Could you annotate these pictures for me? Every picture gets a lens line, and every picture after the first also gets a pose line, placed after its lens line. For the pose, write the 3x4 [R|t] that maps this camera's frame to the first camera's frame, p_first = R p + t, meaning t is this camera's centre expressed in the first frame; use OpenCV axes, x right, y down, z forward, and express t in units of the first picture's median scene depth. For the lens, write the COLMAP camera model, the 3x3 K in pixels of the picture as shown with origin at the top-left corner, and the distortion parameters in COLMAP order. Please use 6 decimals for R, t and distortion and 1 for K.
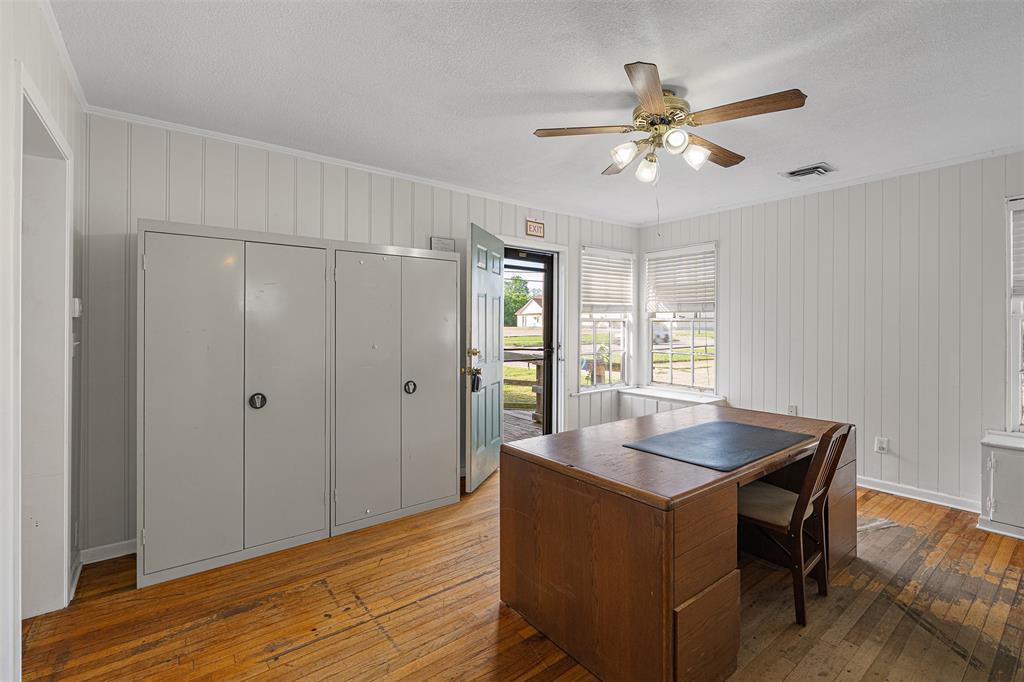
lens RADIAL K [[460.0, 0, 511.0], [0, 460.0, 323.9], [0, 0, 1]] dist [-0.007691, -0.000326]
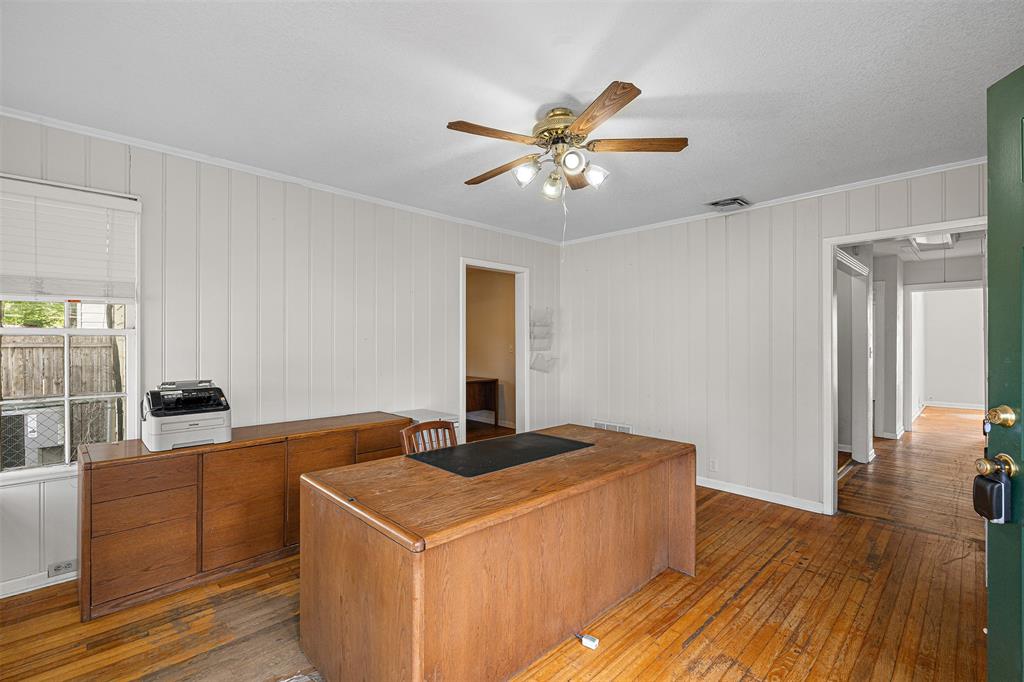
lens RADIAL K [[454.8, 0, 511.4], [0, 454.8, 344.0], [0, 0, 1]] dist [-0.010159, -0.000586]
pose [[-0.993908, -0.003763, -0.110148, 0.553940], [-0.003783, 0.999993, -0.000031, 0.003128], [0.110147, 0.000386, -0.993915, 2.009433]]
